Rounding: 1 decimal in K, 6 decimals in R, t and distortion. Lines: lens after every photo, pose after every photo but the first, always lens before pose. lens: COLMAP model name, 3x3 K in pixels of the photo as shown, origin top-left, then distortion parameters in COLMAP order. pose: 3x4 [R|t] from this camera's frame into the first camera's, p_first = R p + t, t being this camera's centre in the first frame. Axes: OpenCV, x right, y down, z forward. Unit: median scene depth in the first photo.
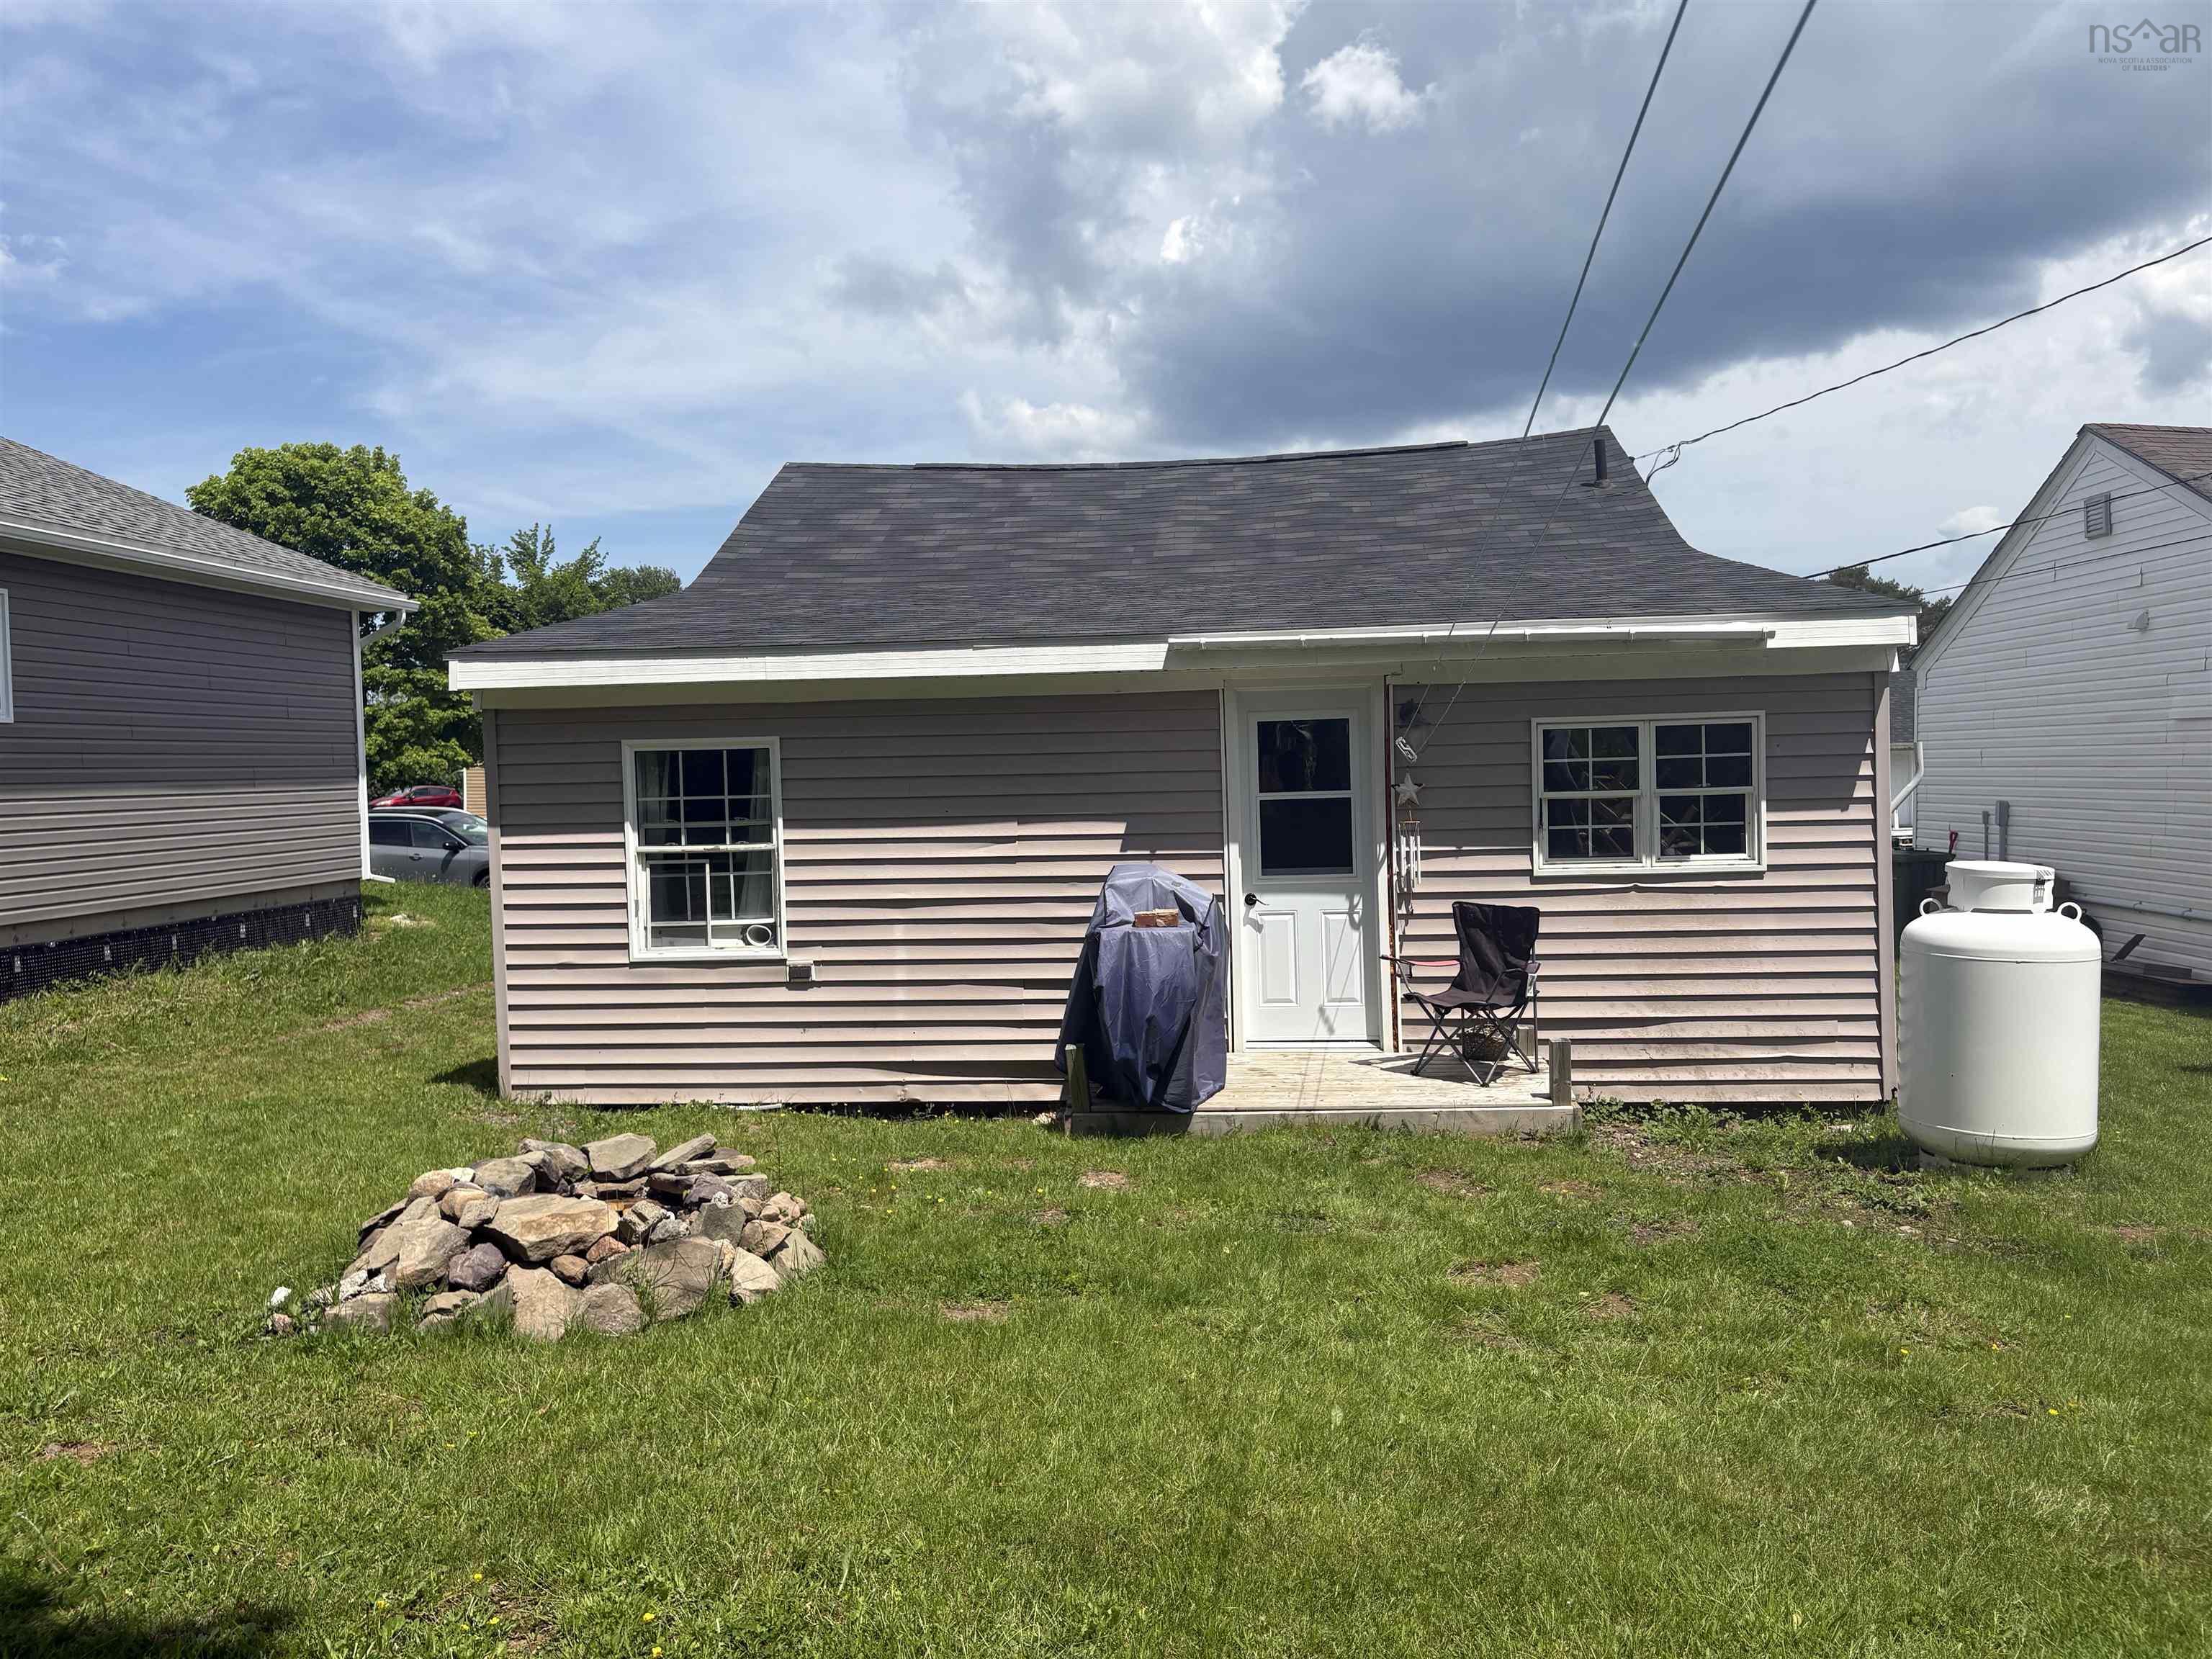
lens RADIAL K [[1653.6, 0, 1106.0], [0, 1653.6, 829.5], [0, 0, 1]] dist [0.085457, -0.105371]
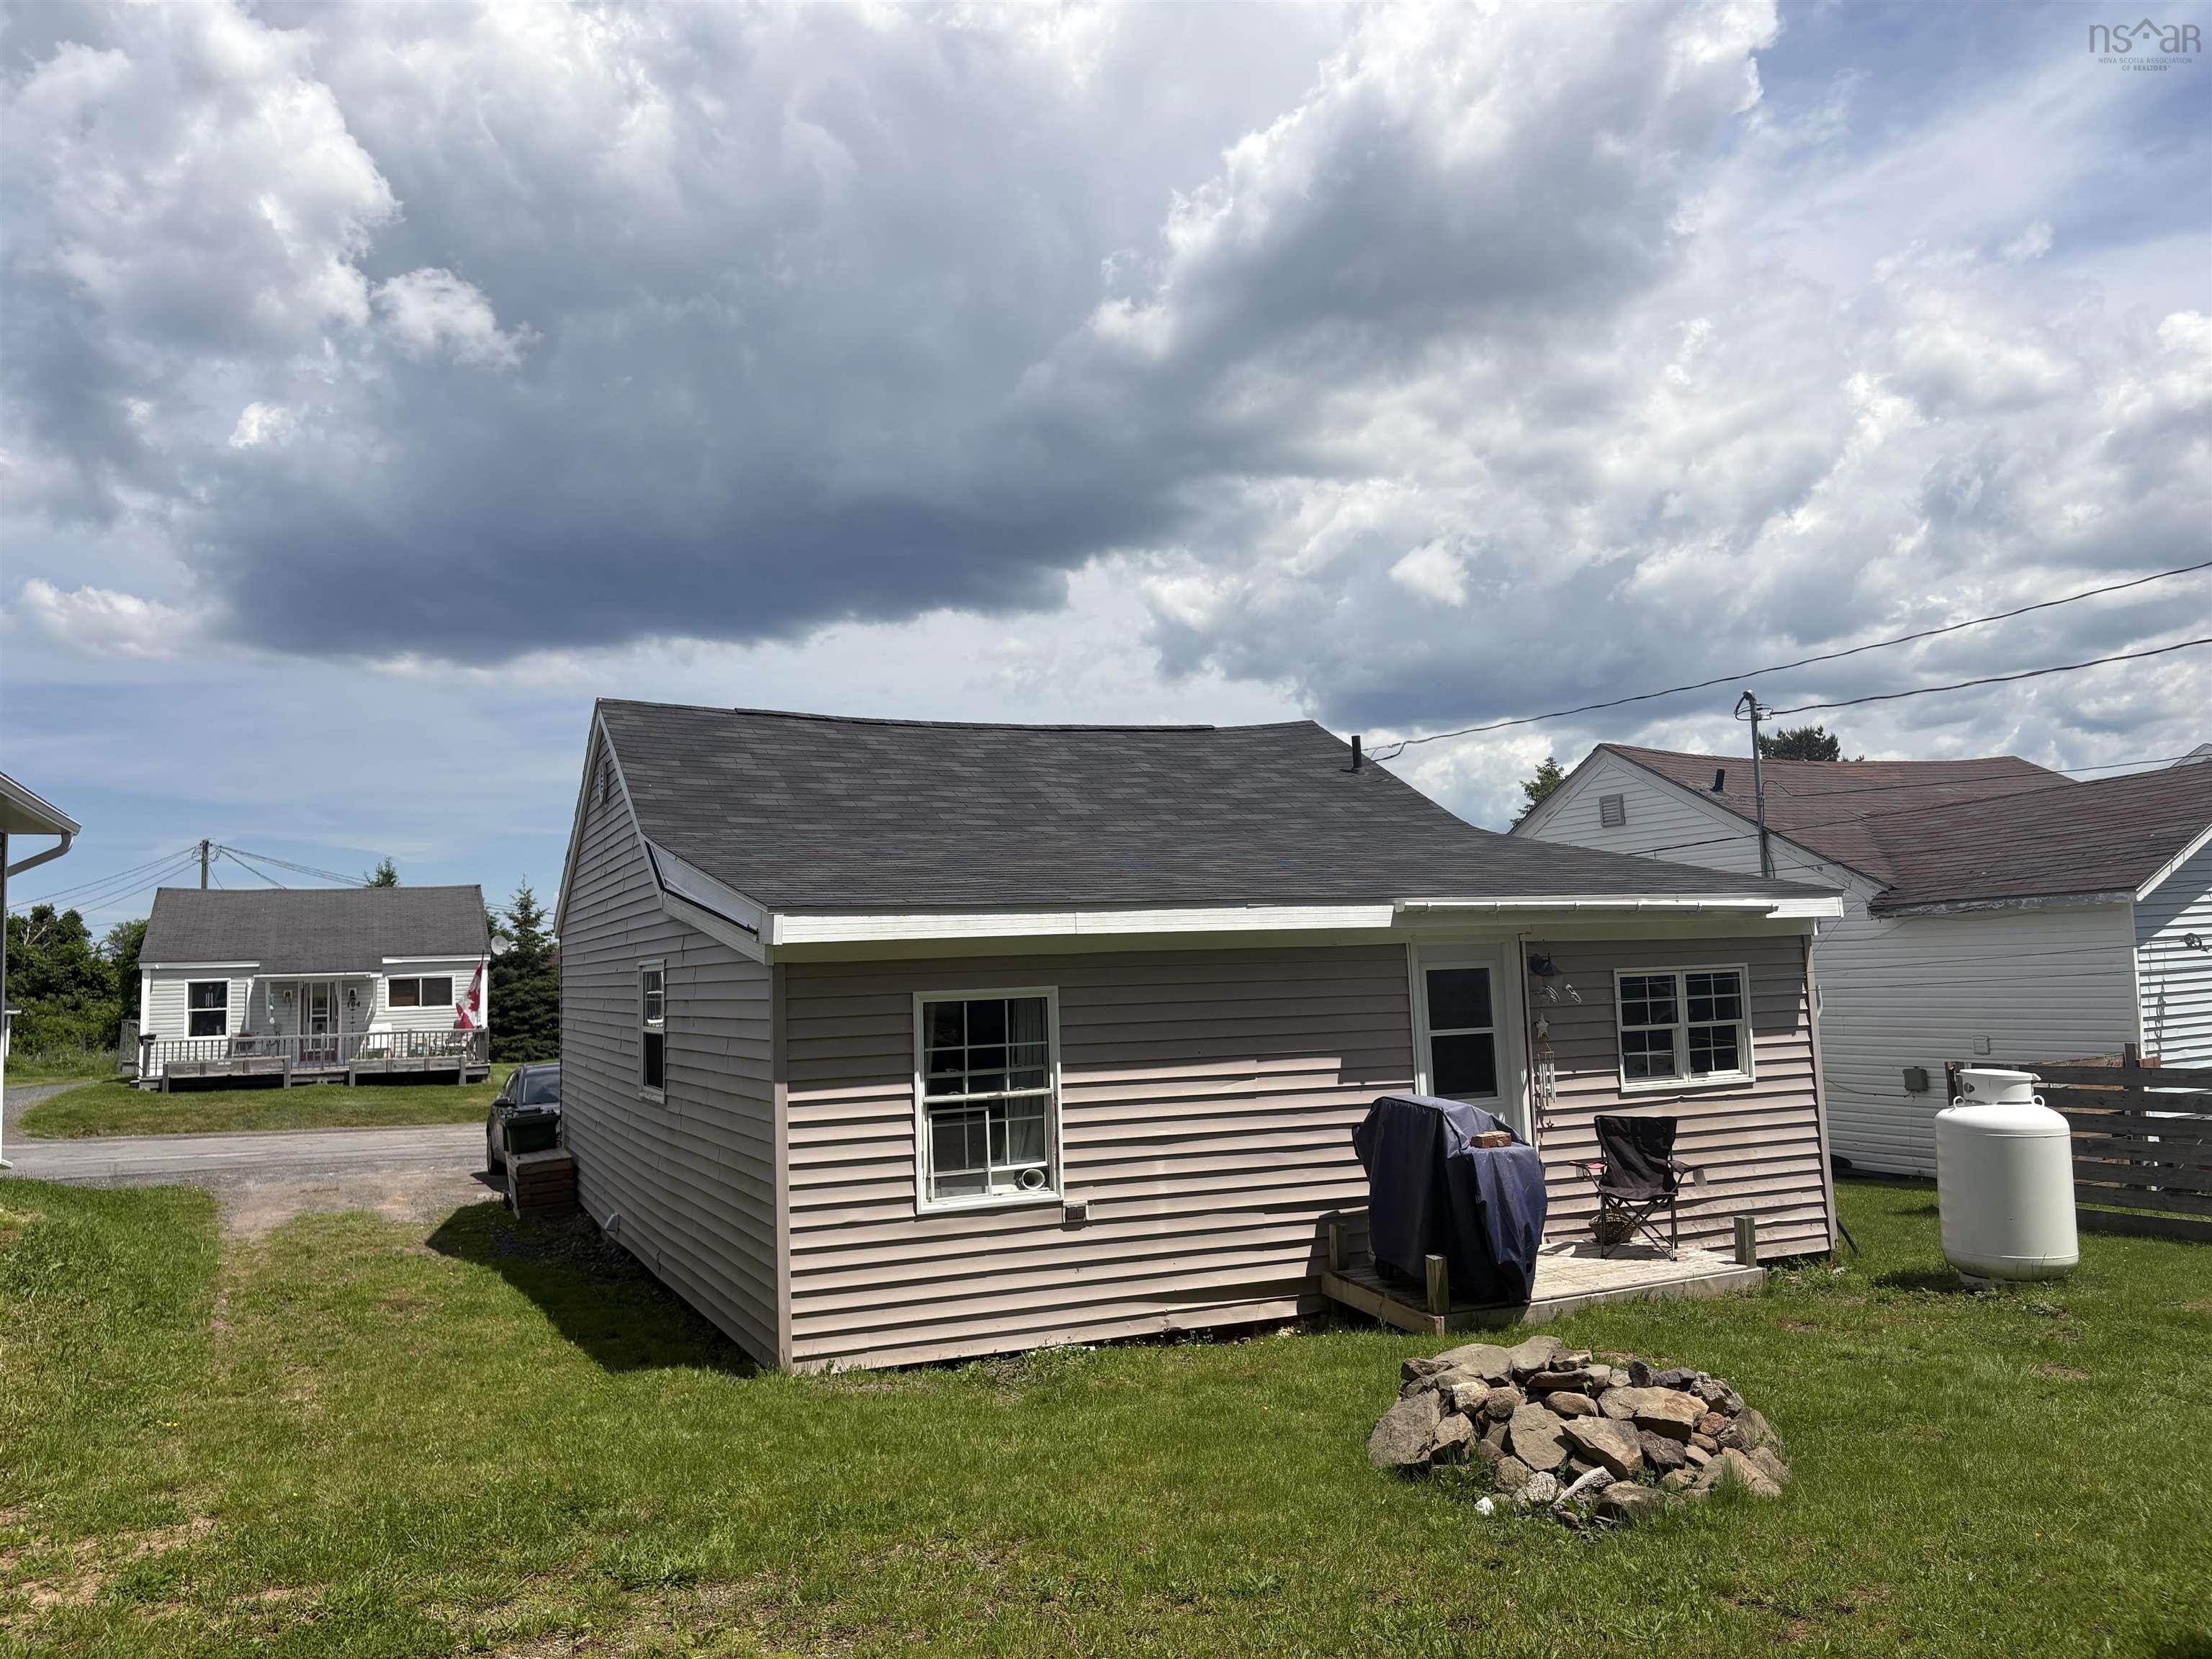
lens RADIAL K [[1642.3, 0, 1025.6], [0, 1642.3, 806.9], [0, 0, 1]] dist [0.083682, -0.121312]
pose [[0.881955, 0.040626, 0.469579, -0.713713], [0.028837, 0.989761, -0.139791, -0.022843], [-0.470451, 0.136830, 0.871753, 0.072212]]
